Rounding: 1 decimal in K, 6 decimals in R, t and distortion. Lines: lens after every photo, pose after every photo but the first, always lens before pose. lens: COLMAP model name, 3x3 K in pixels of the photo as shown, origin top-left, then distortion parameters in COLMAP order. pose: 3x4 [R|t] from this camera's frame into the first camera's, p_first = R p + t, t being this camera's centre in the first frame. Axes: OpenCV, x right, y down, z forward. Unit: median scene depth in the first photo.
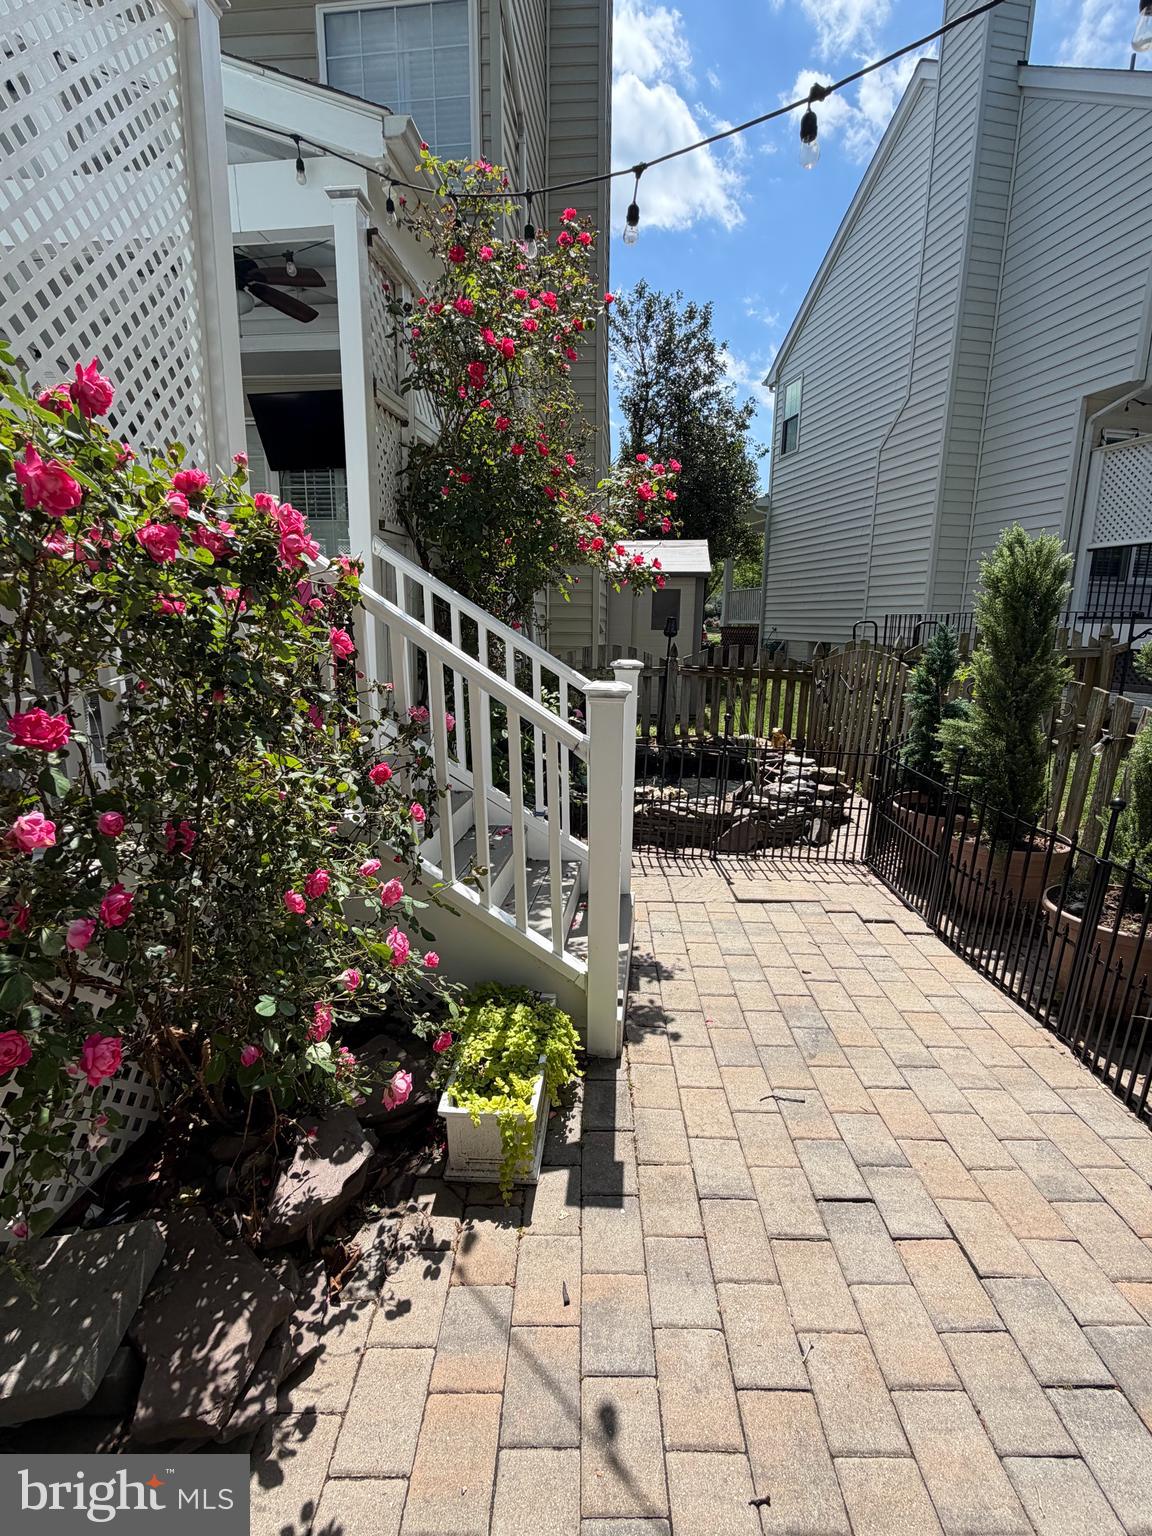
lens RADIAL K [[712.8, 0, 576.0], [0, 712.8, 768.0], [0, 0, 1]] dist [0.000566, 0.000004]
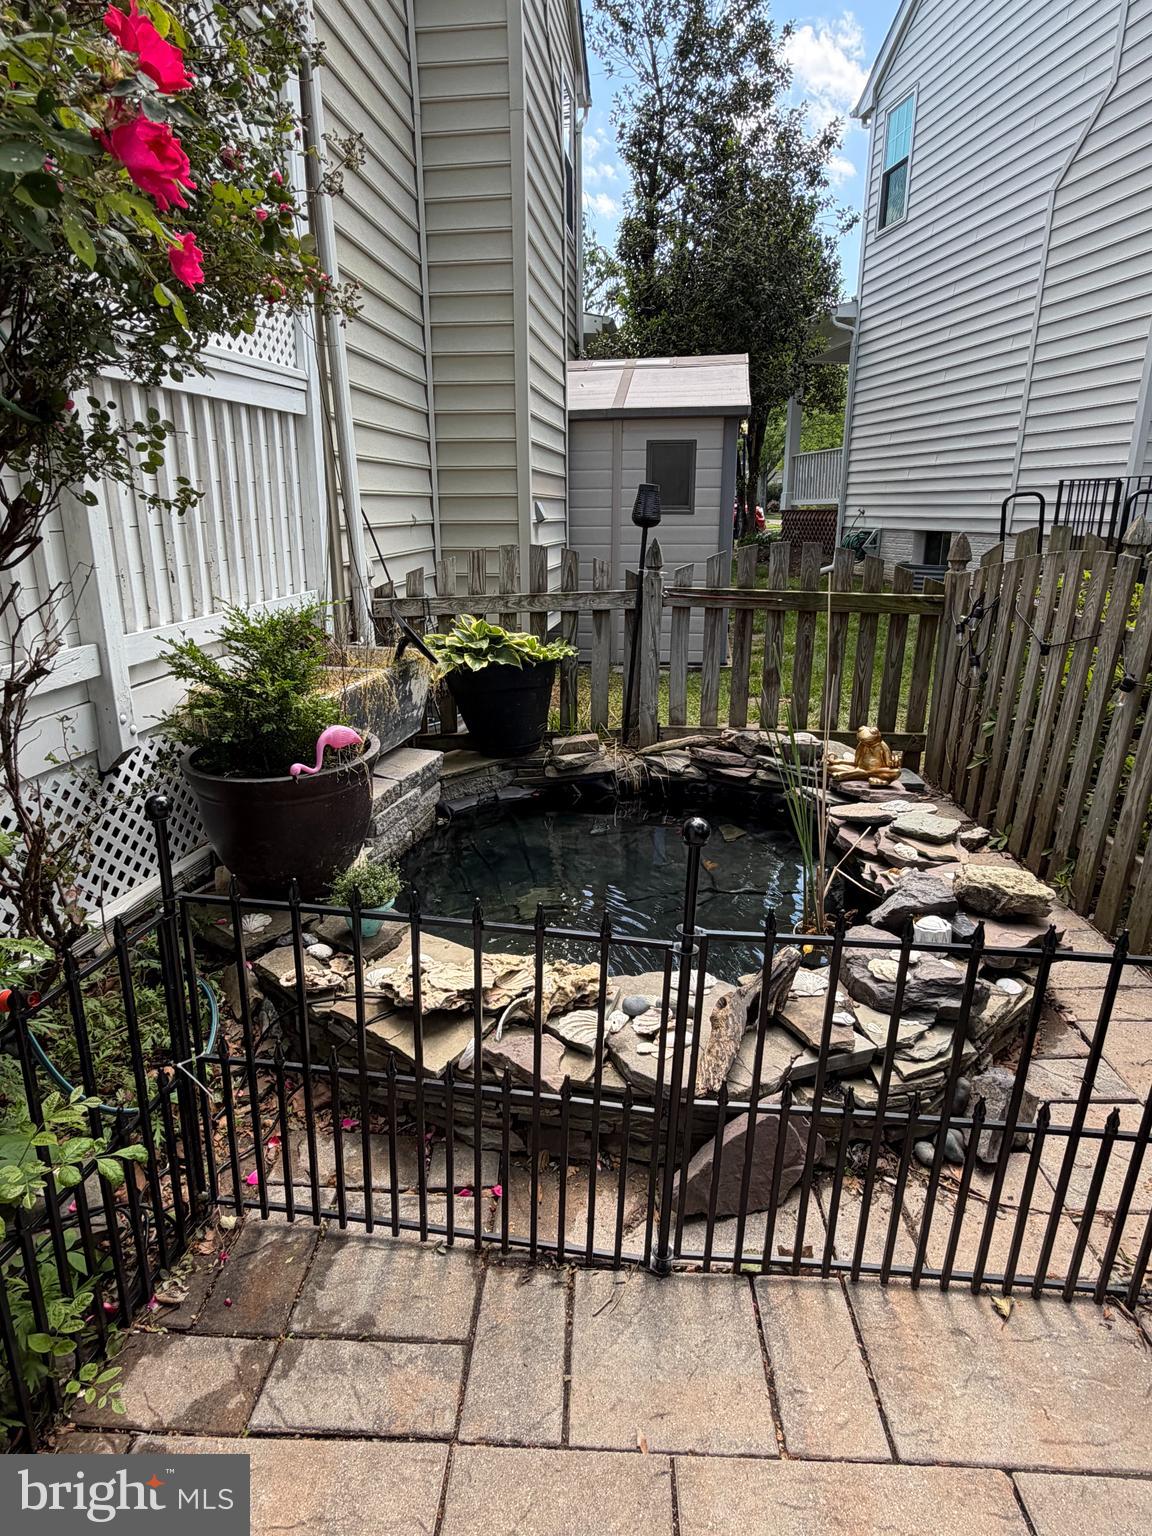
lens RADIAL K [[865.3, 0, 576.0], [0, 865.3, 768.0], [0, 0, 1]] dist [-0.003303, 0.000126]
pose [[0.999174, -0.002908, -0.040542, 0.054140], [0.006501, 0.996031, 0.088774, -0.036849], [0.040123, -0.088965, 0.995226, 0.202005]]
